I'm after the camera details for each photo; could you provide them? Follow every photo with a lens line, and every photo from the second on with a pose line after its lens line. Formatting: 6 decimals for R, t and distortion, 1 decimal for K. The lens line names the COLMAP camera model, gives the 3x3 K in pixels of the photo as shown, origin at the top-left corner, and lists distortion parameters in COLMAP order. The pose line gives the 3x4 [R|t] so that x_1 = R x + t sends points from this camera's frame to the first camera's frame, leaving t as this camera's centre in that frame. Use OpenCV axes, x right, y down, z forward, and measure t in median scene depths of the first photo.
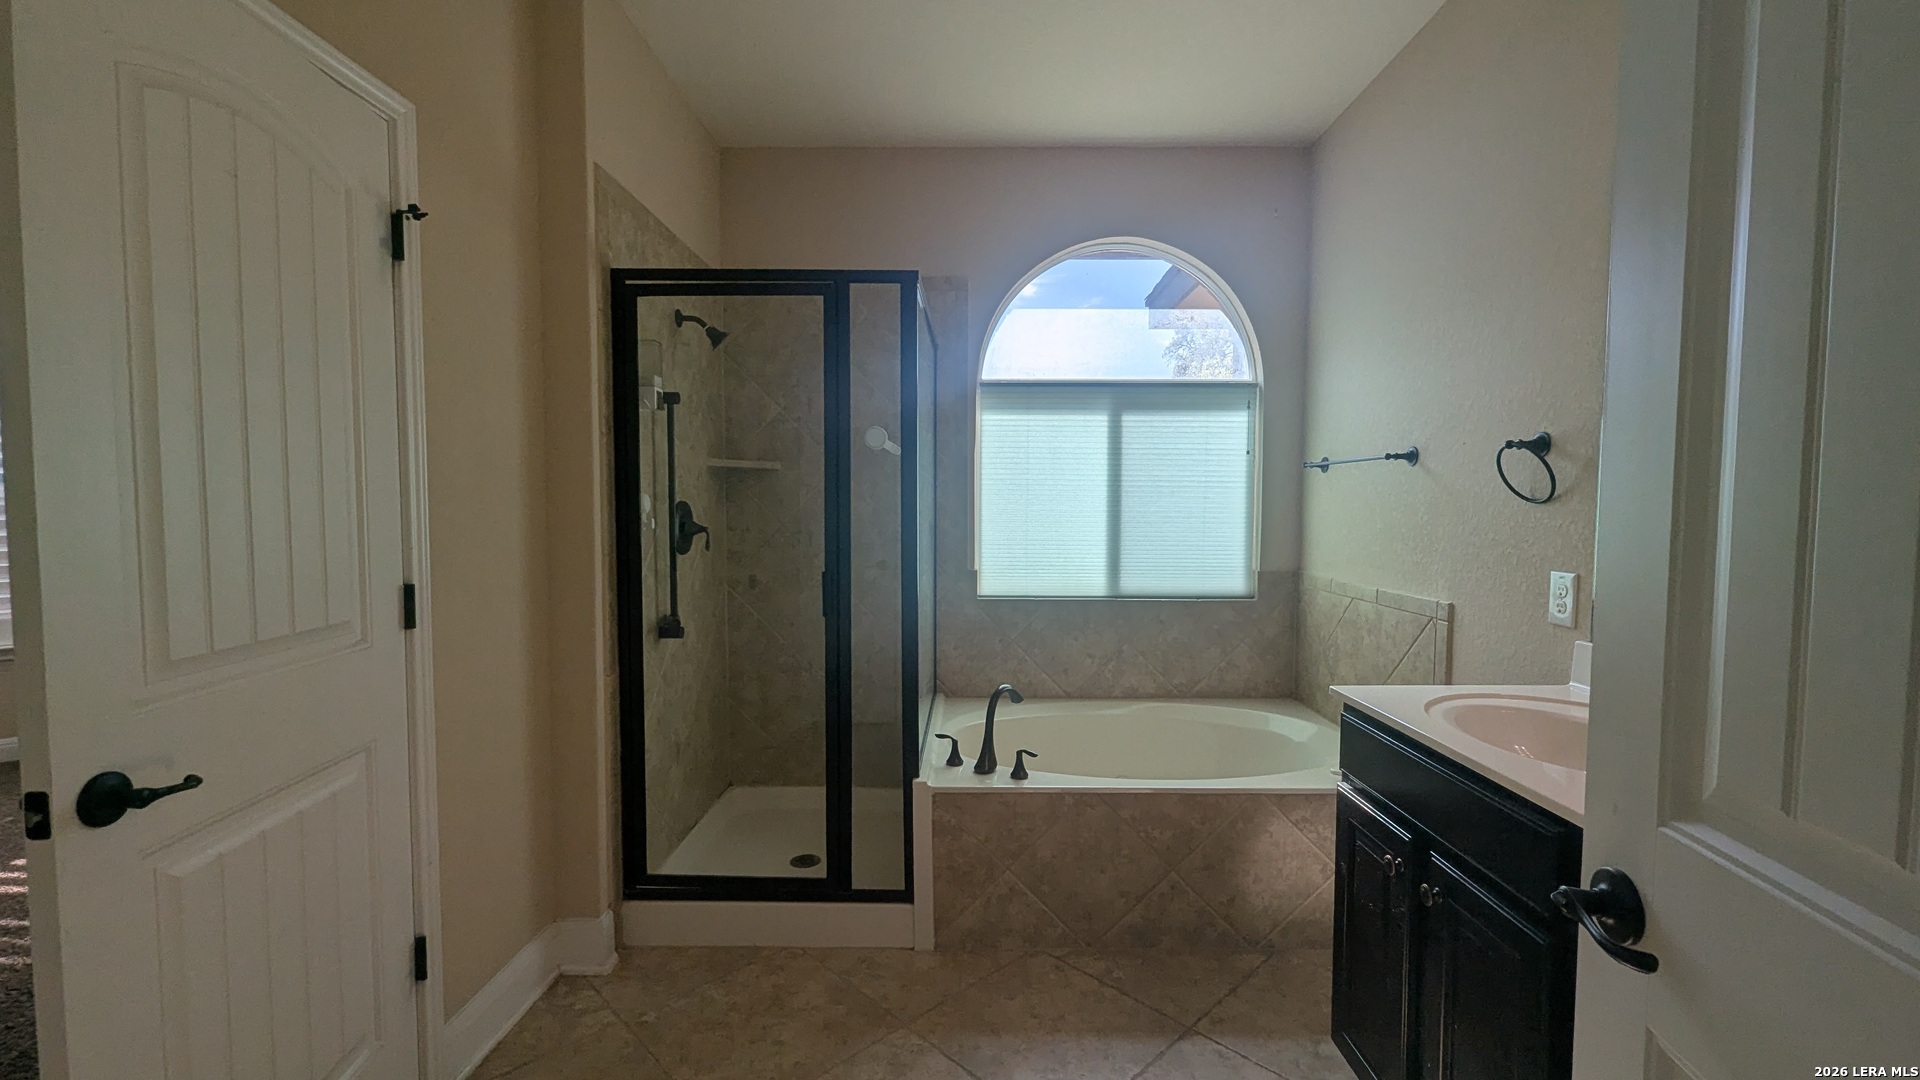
lens RADIAL K [[794.6, 0, 964.7], [0, 794.6, 542.7], [0, 0, 1]] dist [0.000920, 0.000300]
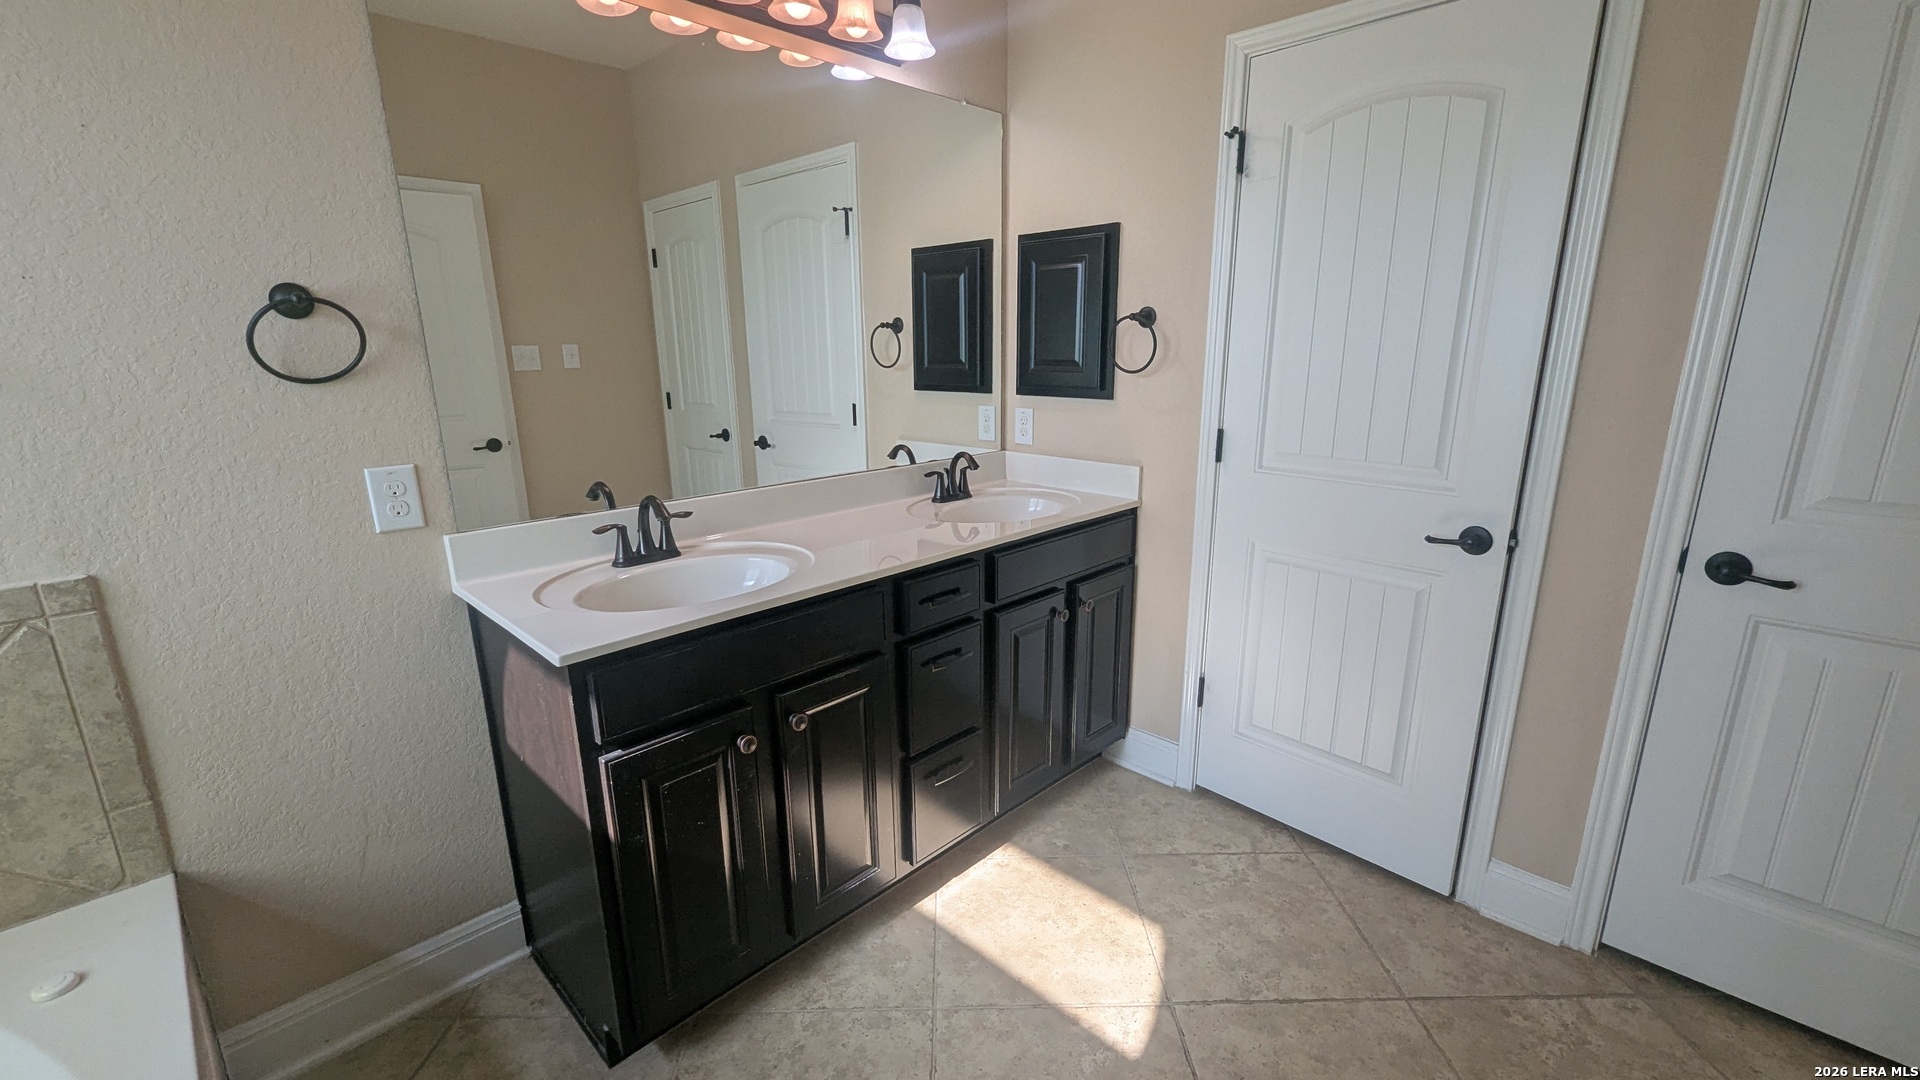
lens RADIAL K [[794.6, 0, 964.7], [0, 794.6, 542.7], [0, 0, 1]] dist [0.000920, 0.000300]
pose [[-0.723123, -0.157112, 0.672614, -0.287045], [0.050446, 0.959174, 0.278282, -0.105711], [-0.688875, 0.235163, -0.685675, 1.469351]]
